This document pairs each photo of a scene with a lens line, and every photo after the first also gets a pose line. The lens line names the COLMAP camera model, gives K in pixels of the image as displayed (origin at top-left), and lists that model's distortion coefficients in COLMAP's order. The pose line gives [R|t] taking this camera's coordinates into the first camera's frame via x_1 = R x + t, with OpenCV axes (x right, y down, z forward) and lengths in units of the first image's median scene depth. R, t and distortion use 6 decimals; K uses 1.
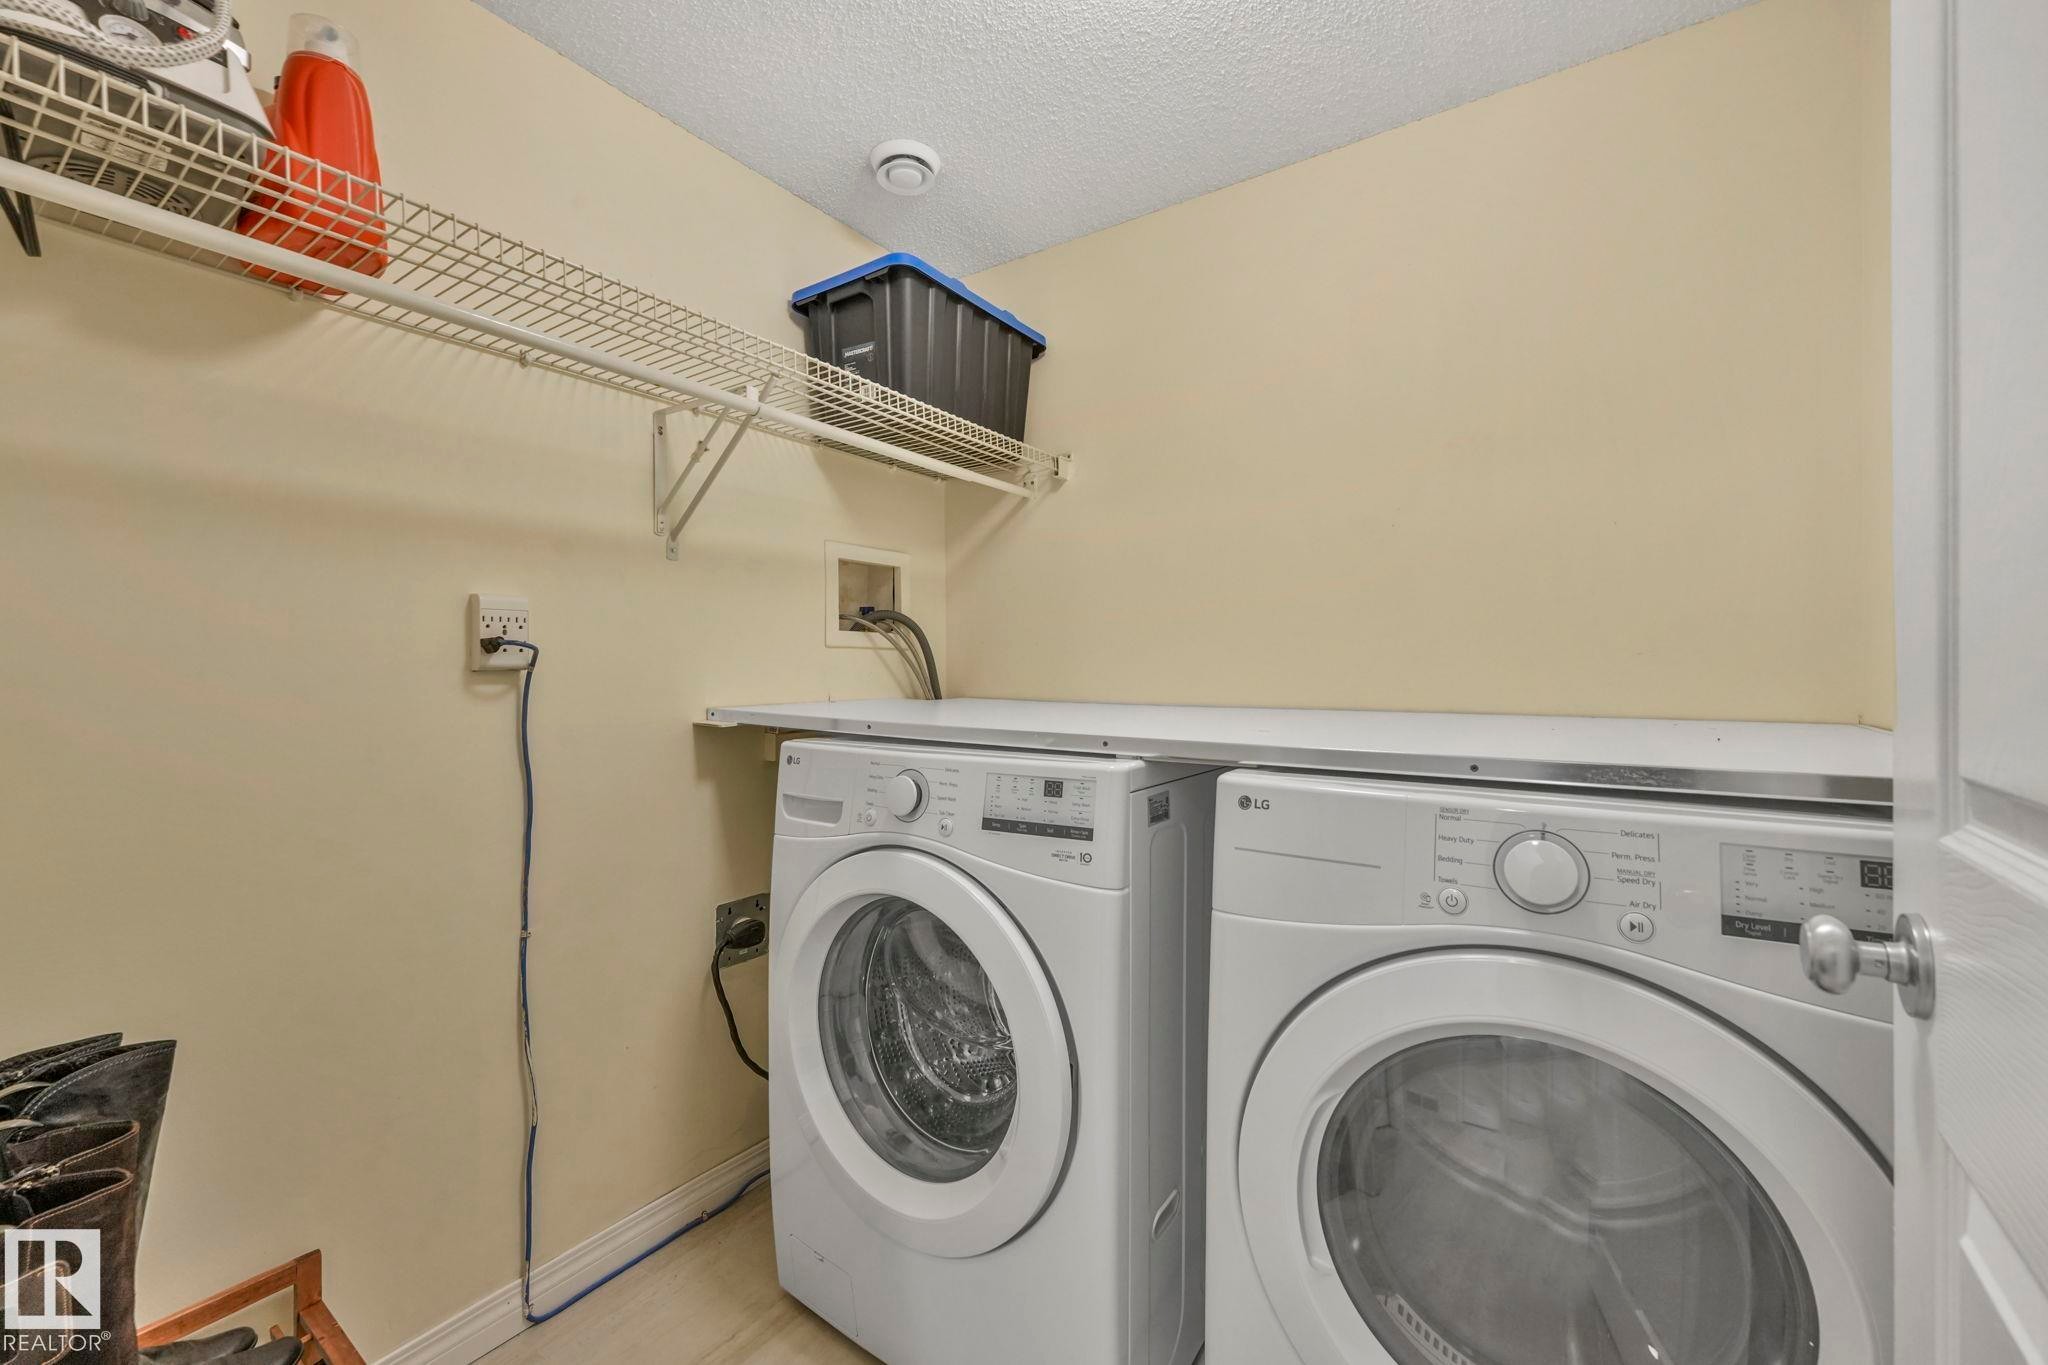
lens RADIAL K [[817.9, 0, 1024.0], [0, 817.9, 682.5], [0, 0, 1]] dist [0.000366, -0.000156]
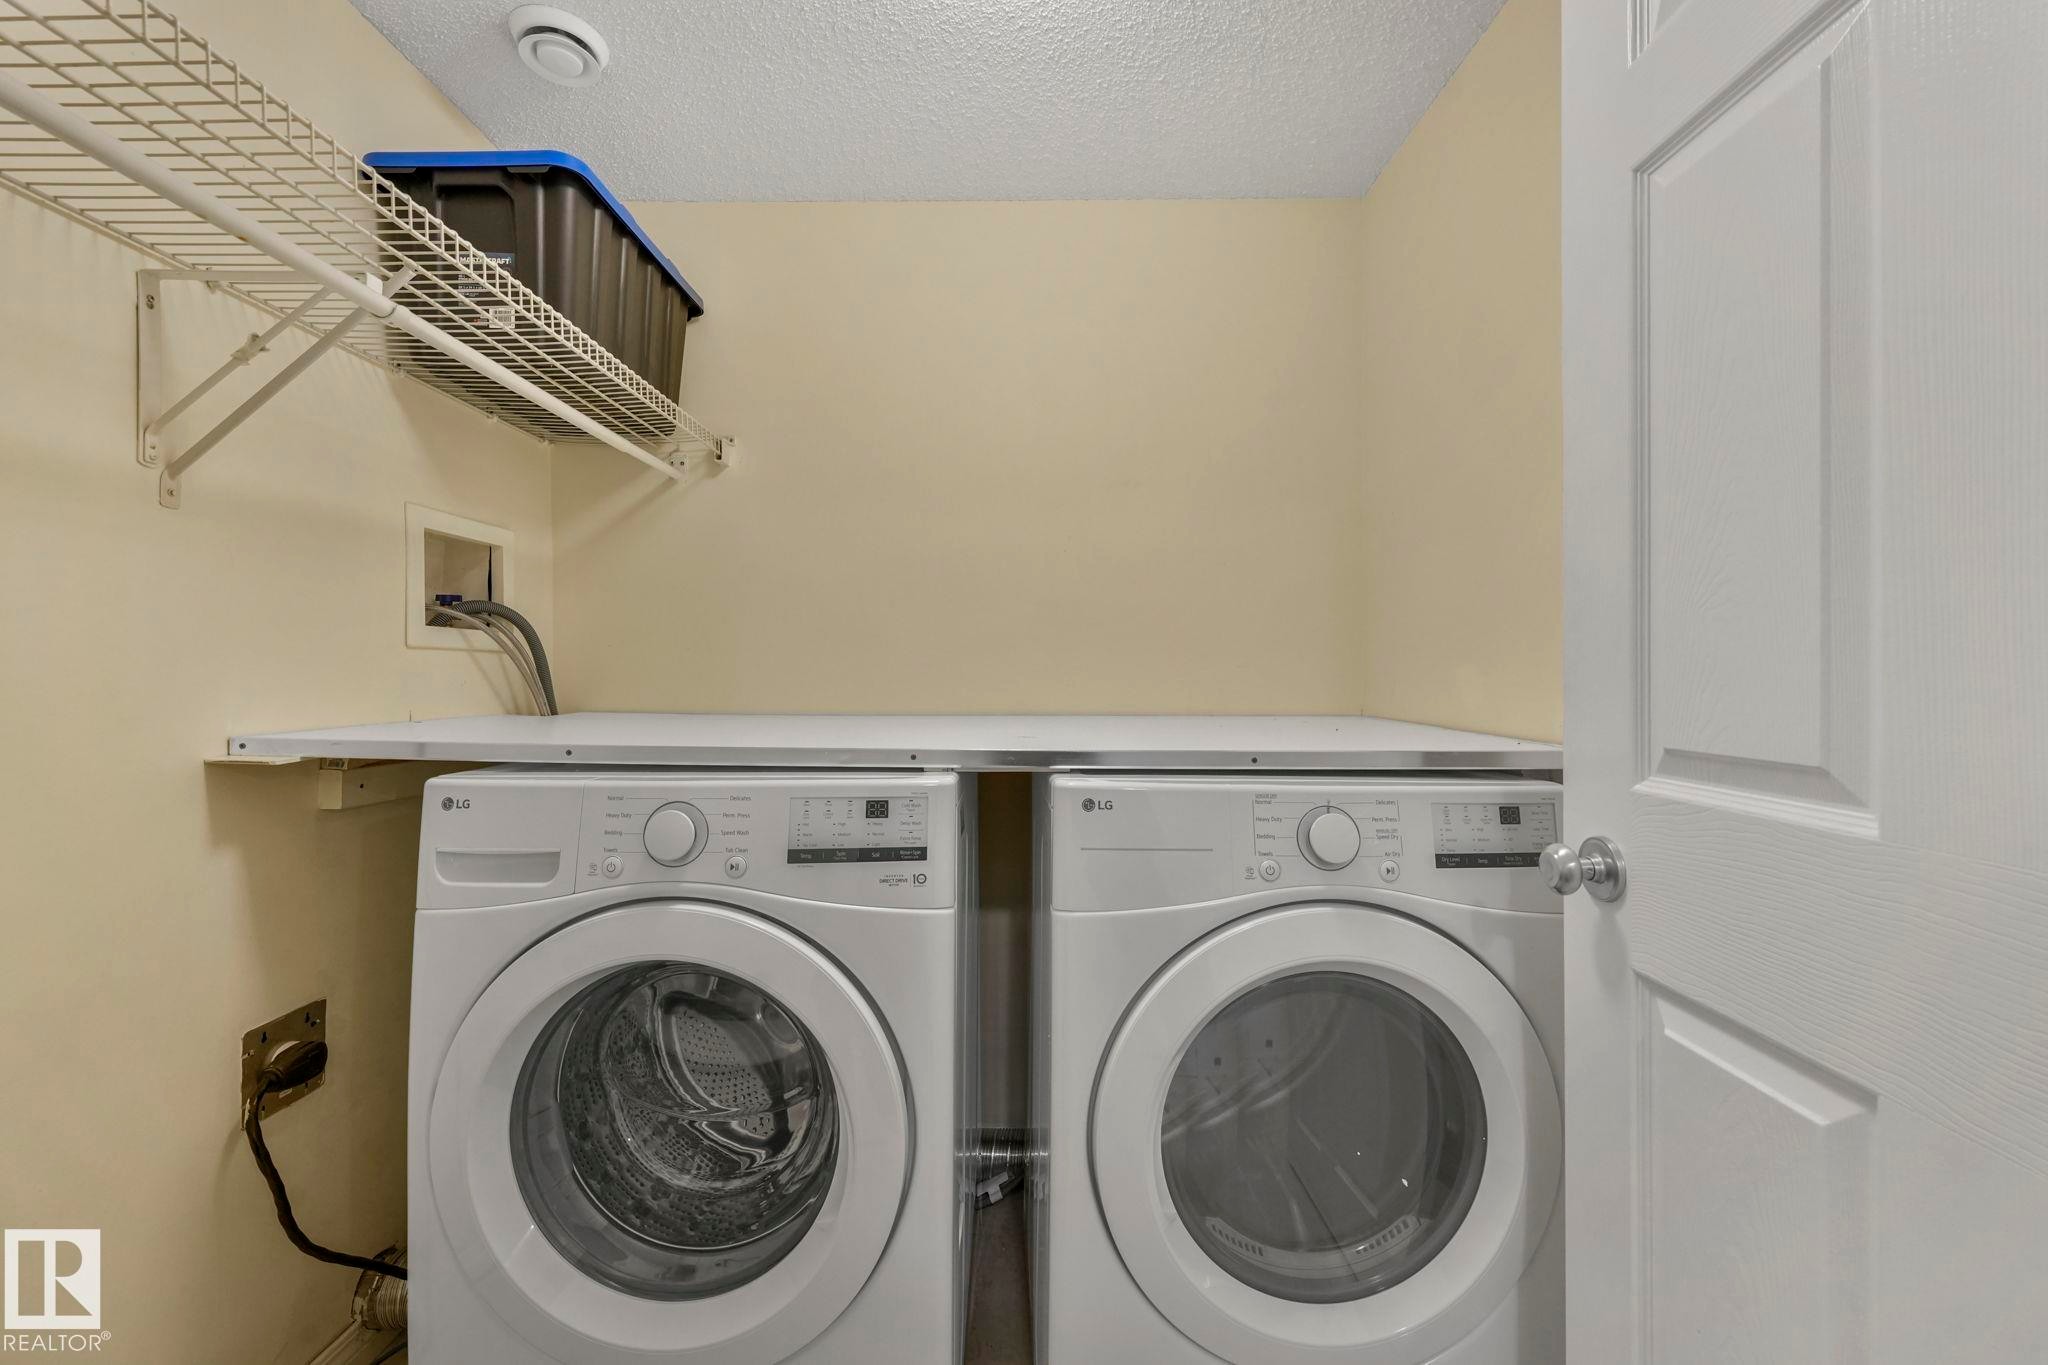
lens RADIAL K [[826.6, 0, 1024.0], [0, 826.6, 682.5], [0, 0, 1]] dist [0.008322, -0.005282]
pose [[0.830945, -0.002879, 0.556348, -0.290550], [0.007460, 0.999954, -0.005967, -0.004923], [-0.556305, 0.009109, 0.830928, 0.111376]]
